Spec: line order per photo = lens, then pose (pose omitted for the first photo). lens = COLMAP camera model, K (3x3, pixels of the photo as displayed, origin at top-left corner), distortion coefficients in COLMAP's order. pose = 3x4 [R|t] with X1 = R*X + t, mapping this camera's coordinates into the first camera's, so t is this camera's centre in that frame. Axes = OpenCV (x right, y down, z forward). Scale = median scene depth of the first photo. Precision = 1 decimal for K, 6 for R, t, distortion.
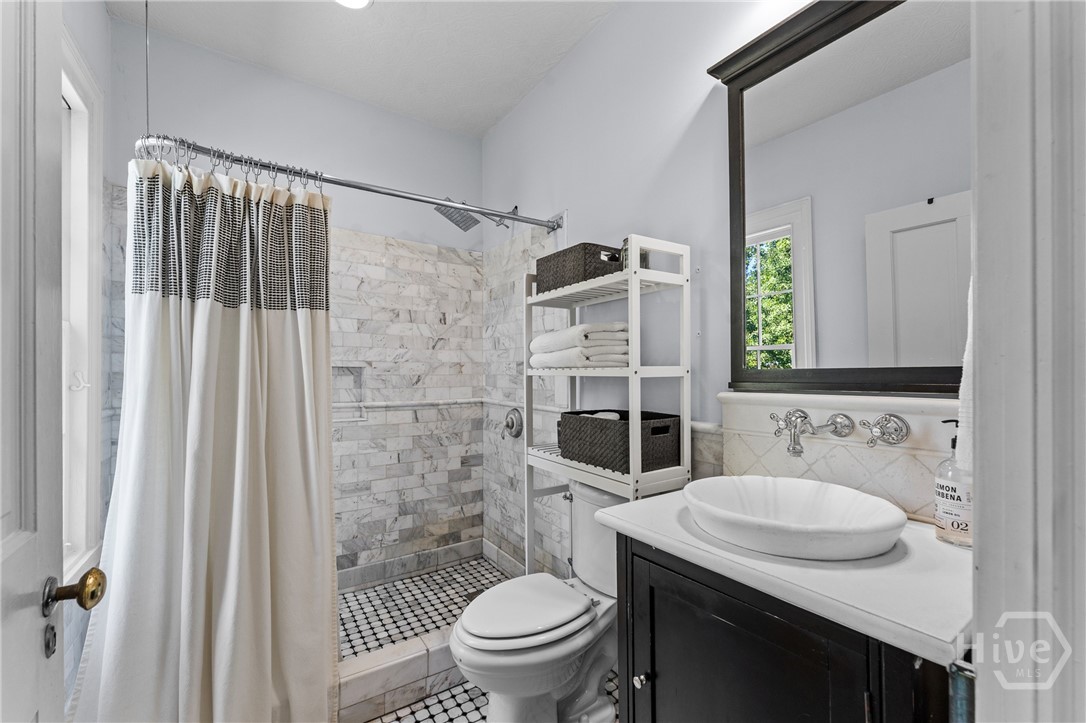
lens RADIAL K [[447.7, 0, 537.5], [0, 447.7, 366.1], [0, 0, 1]] dist [0.002129, -0.000446]
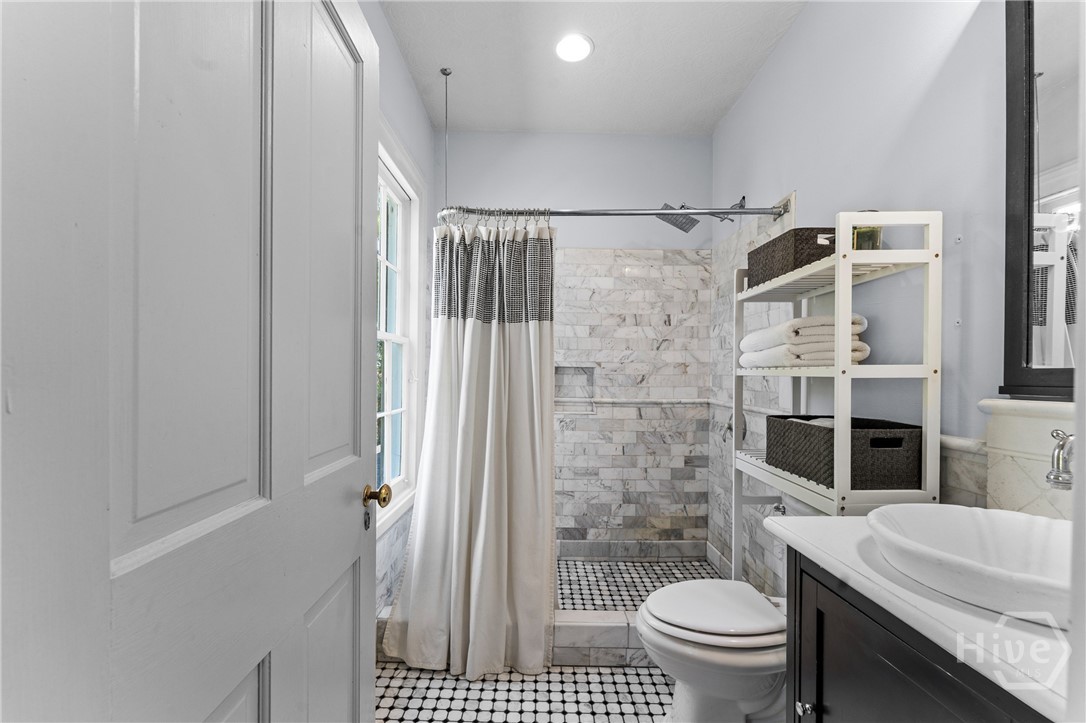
lens RADIAL K [[447.7, 0, 537.5], [0, 447.7, 366.1], [0, 0, 1]] dist [0.002129, -0.000446]
pose [[0.832929, -0.003396, -0.553370, 0.140174], [0.001900, 0.999993, -0.003277, 0.002784], [0.553377, 0.001678, 0.832929, -0.031459]]
